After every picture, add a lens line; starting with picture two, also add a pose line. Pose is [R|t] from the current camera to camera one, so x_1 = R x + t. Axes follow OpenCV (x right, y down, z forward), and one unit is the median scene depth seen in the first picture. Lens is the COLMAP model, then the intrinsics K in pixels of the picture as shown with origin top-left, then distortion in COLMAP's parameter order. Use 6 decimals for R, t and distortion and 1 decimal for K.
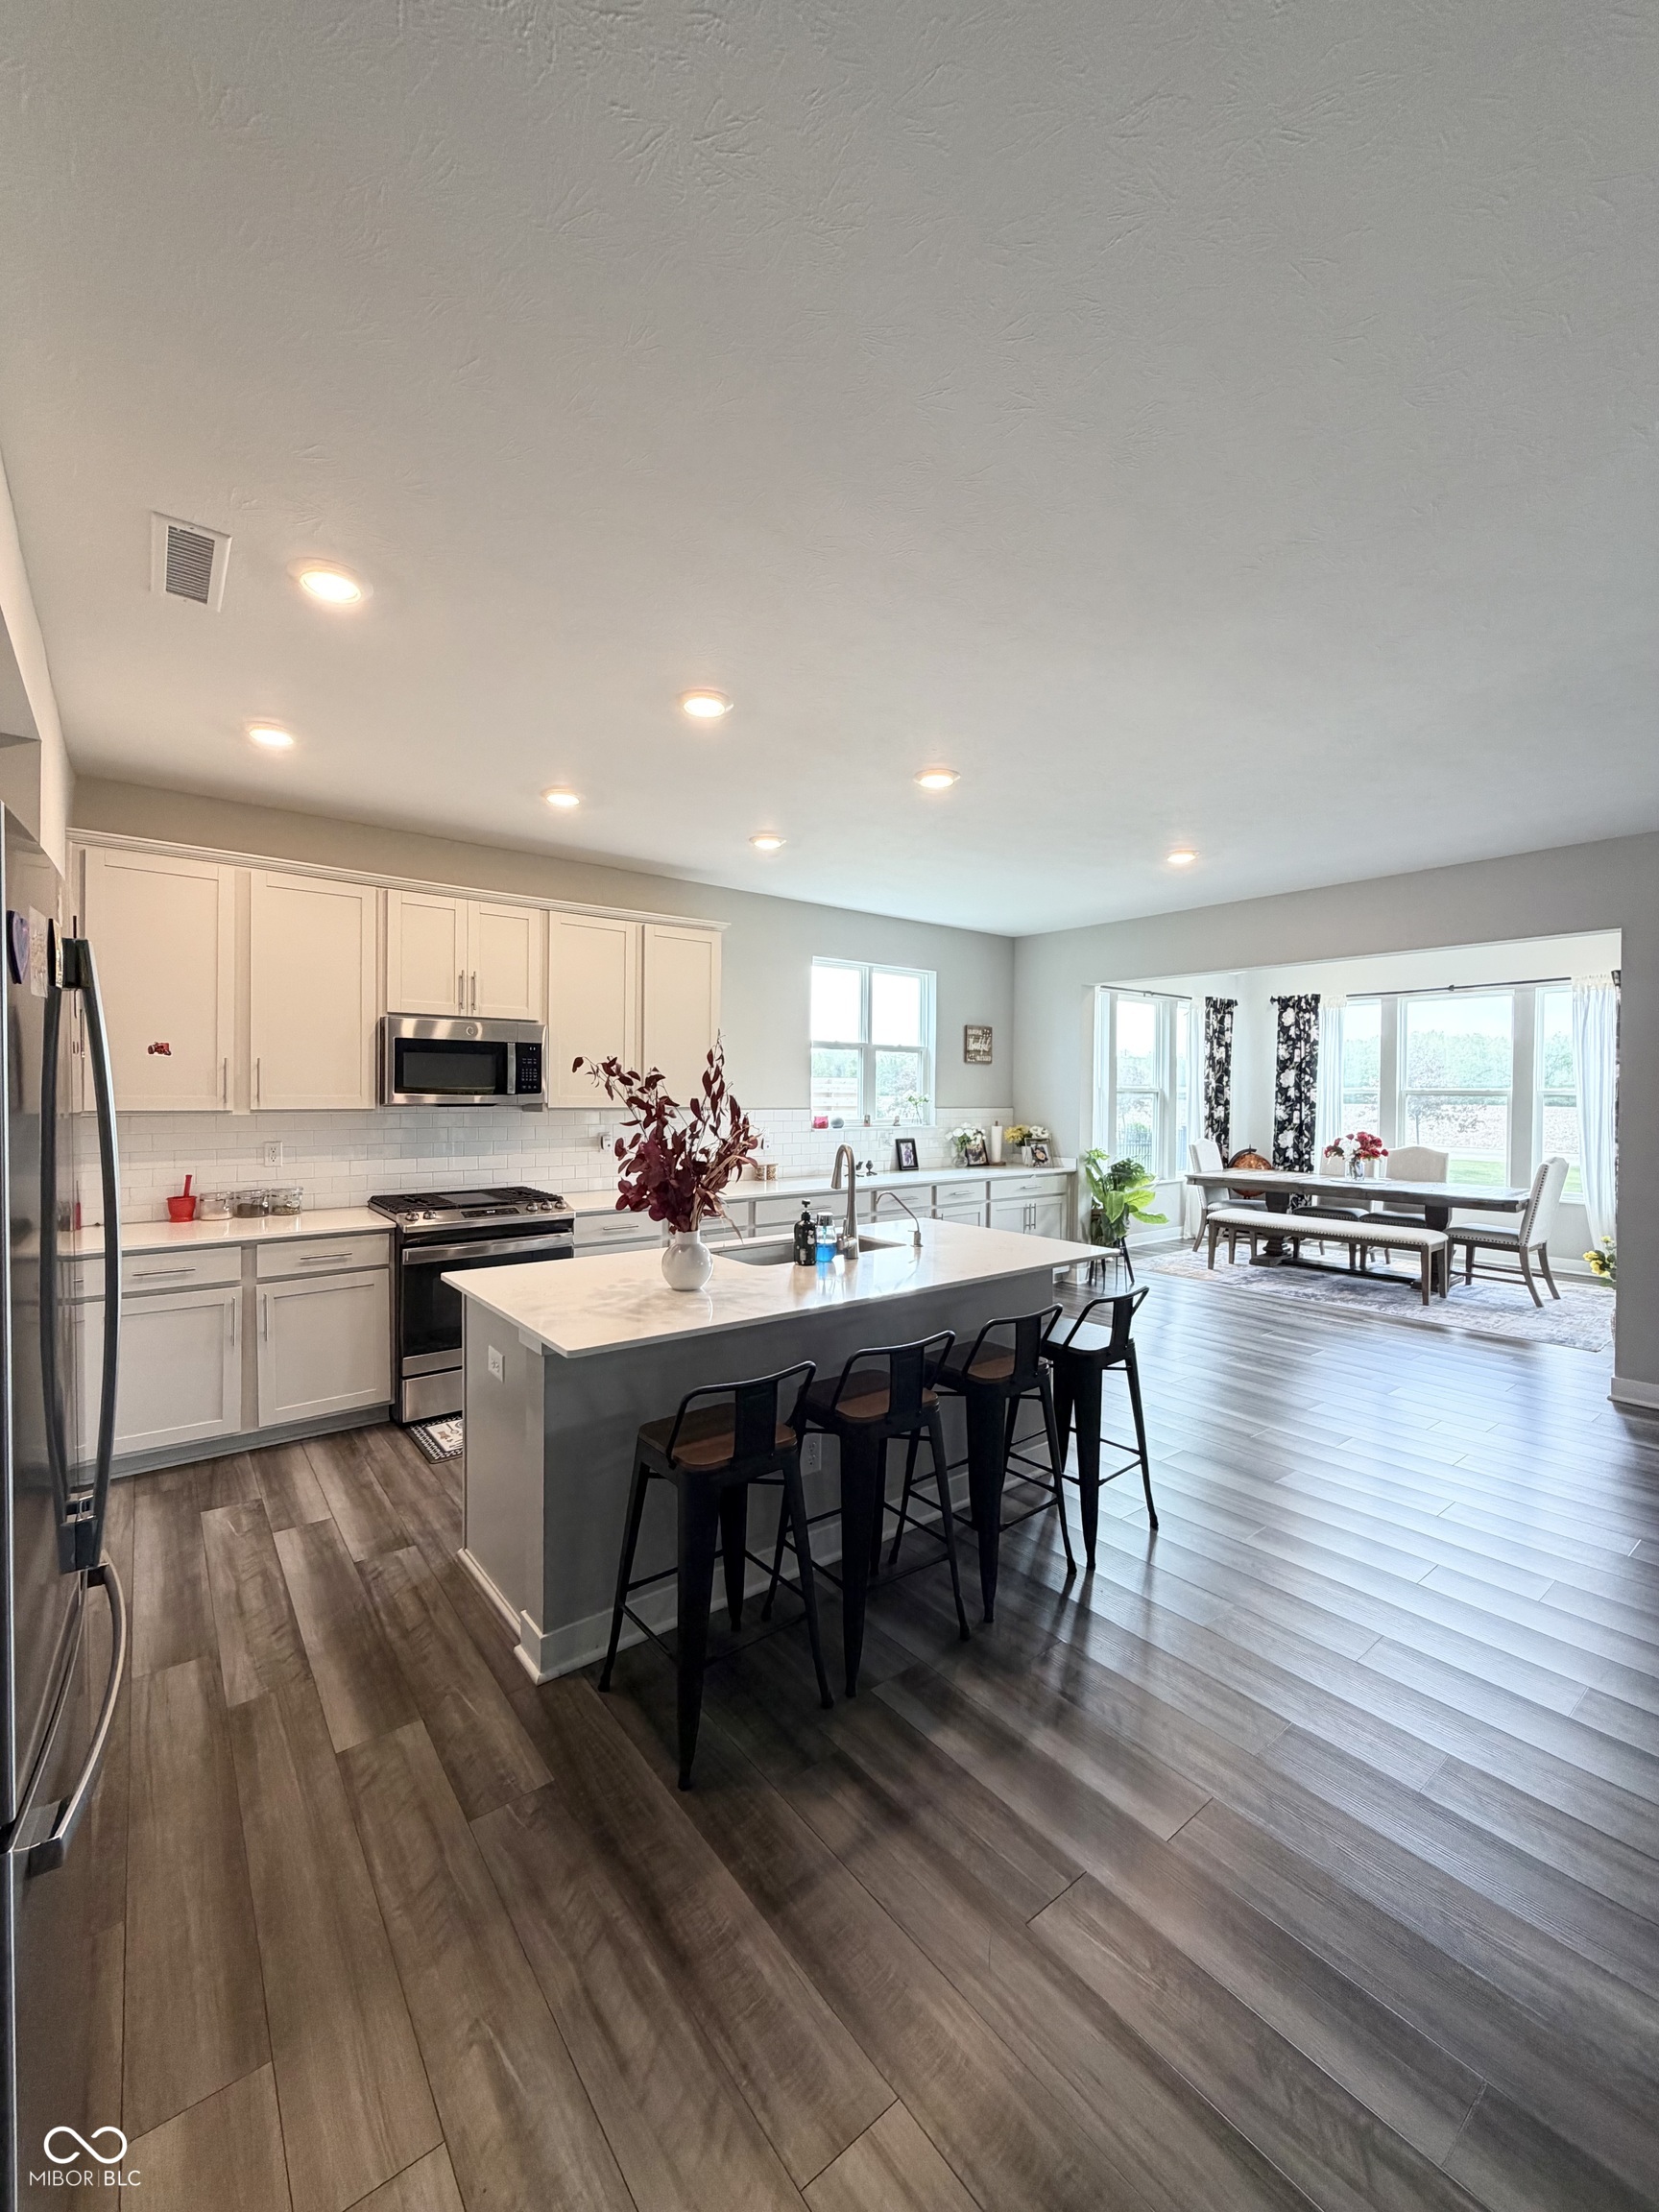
lens RADIAL K [[881.4, 0, 829.1], [0, 881.4, 1096.7], [0, 0, 1]] dist [-0.000533, 0.001183]
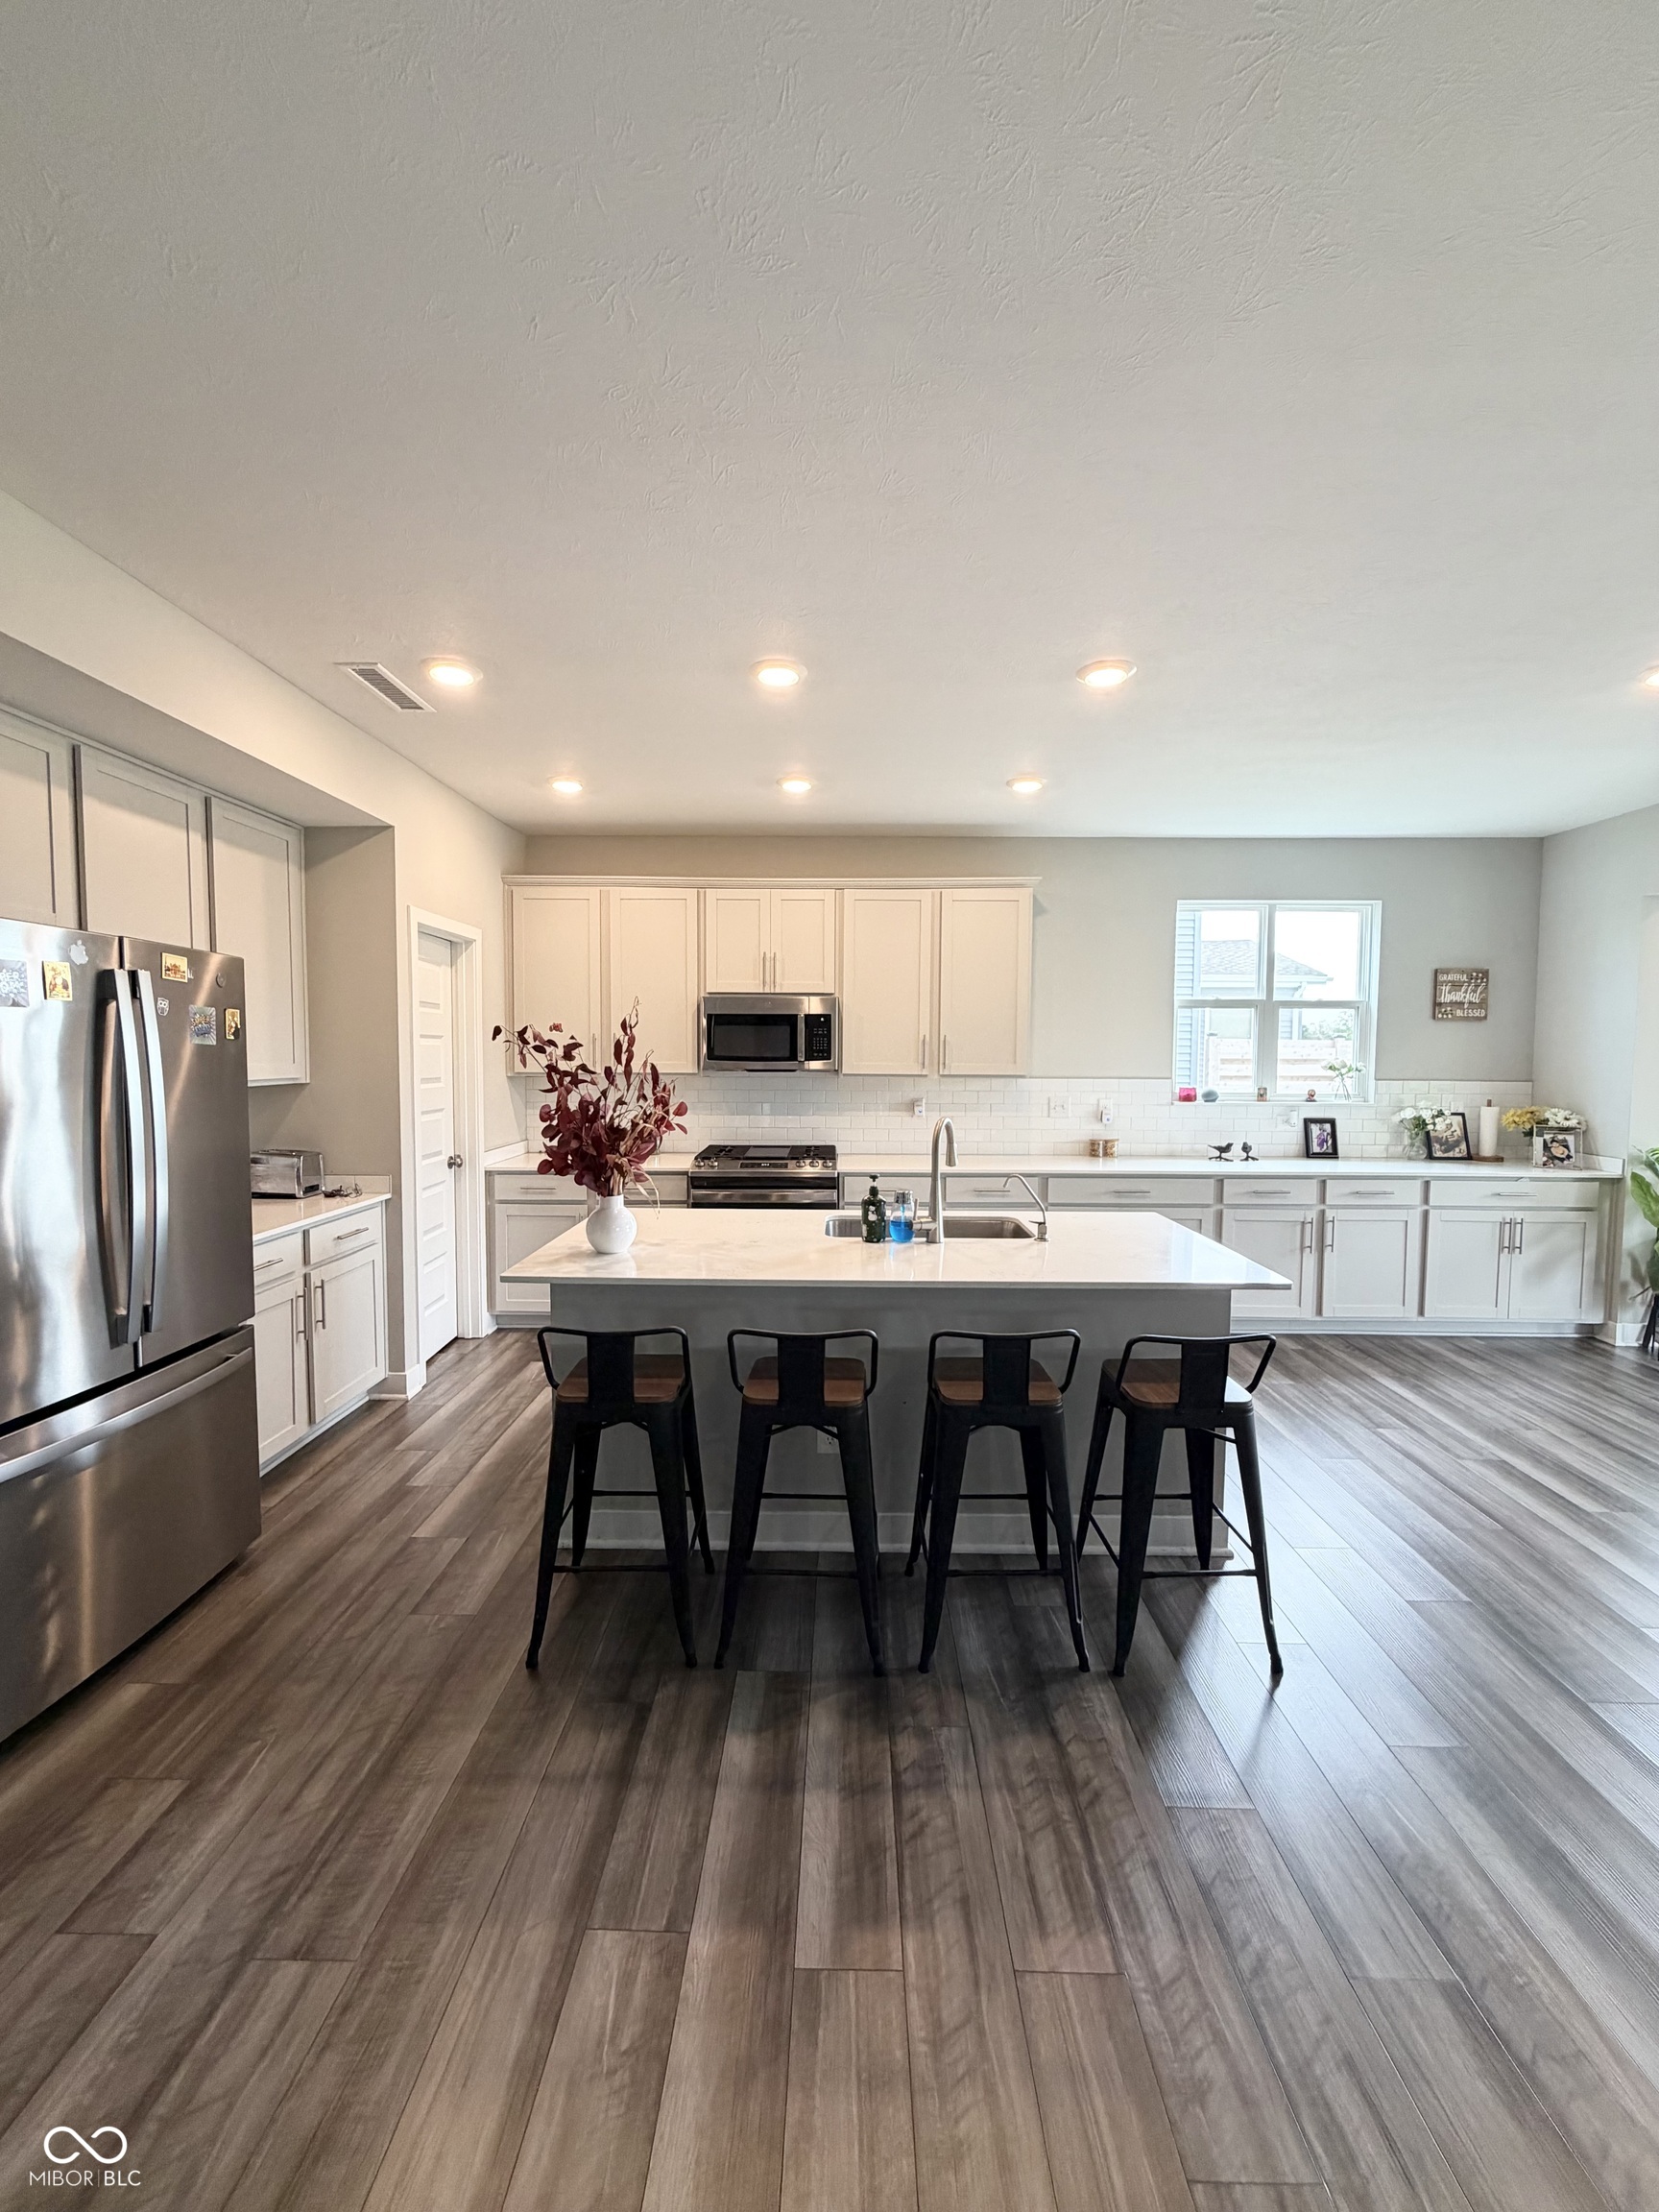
lens RADIAL K [[881.4, 0, 829.1], [0, 881.4, 1098.3], [0, 0, 1]] dist [-0.000533, 0.001183]
pose [[0.777468, 0.028837, -0.628261, 0.244254], [-0.003612, 0.999137, 0.041391, -0.001378], [0.628912, -0.029911, 0.776901, 0.108573]]
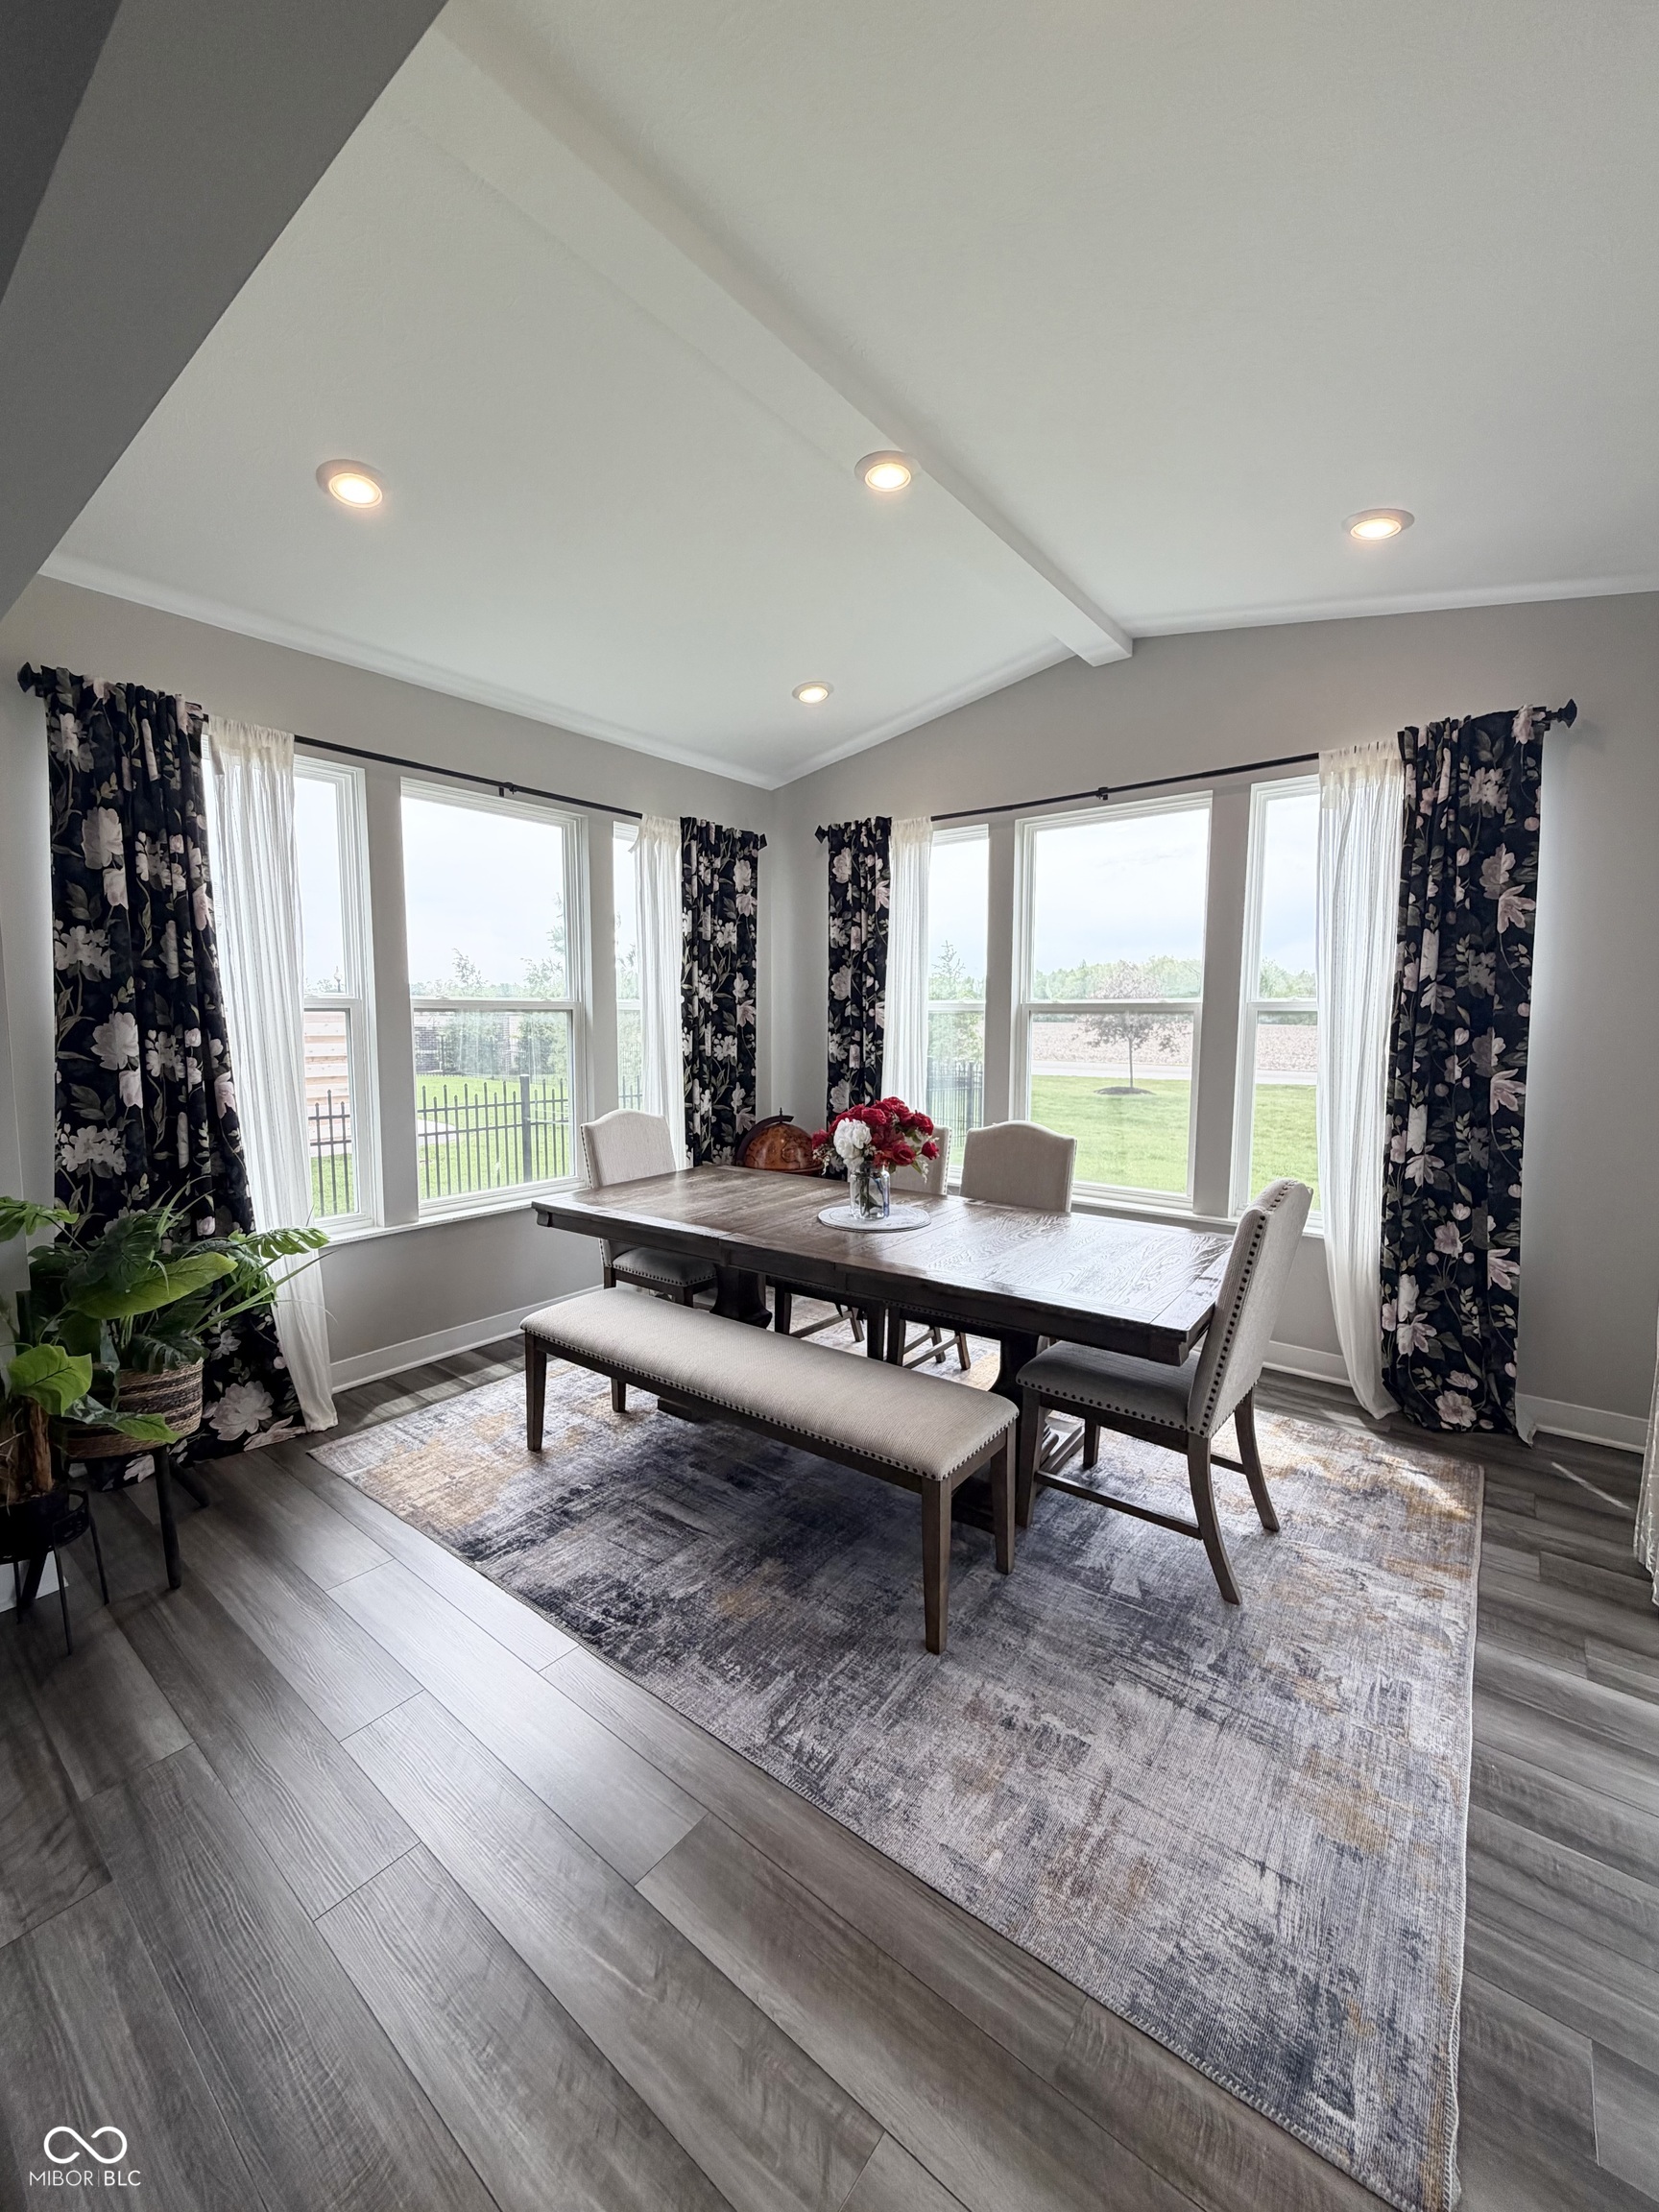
lens RADIAL K [[881.4, 0, 831.3], [0, 881.4, 1083.2], [0, 0, 1]] dist [-0.000533, 0.001183]
pose [[0.973999, -0.034386, 0.223928, 0.550849], [0.014693, 0.995921, 0.089022, -0.011035], [-0.226075, -0.083417, 0.970532, 0.676286]]
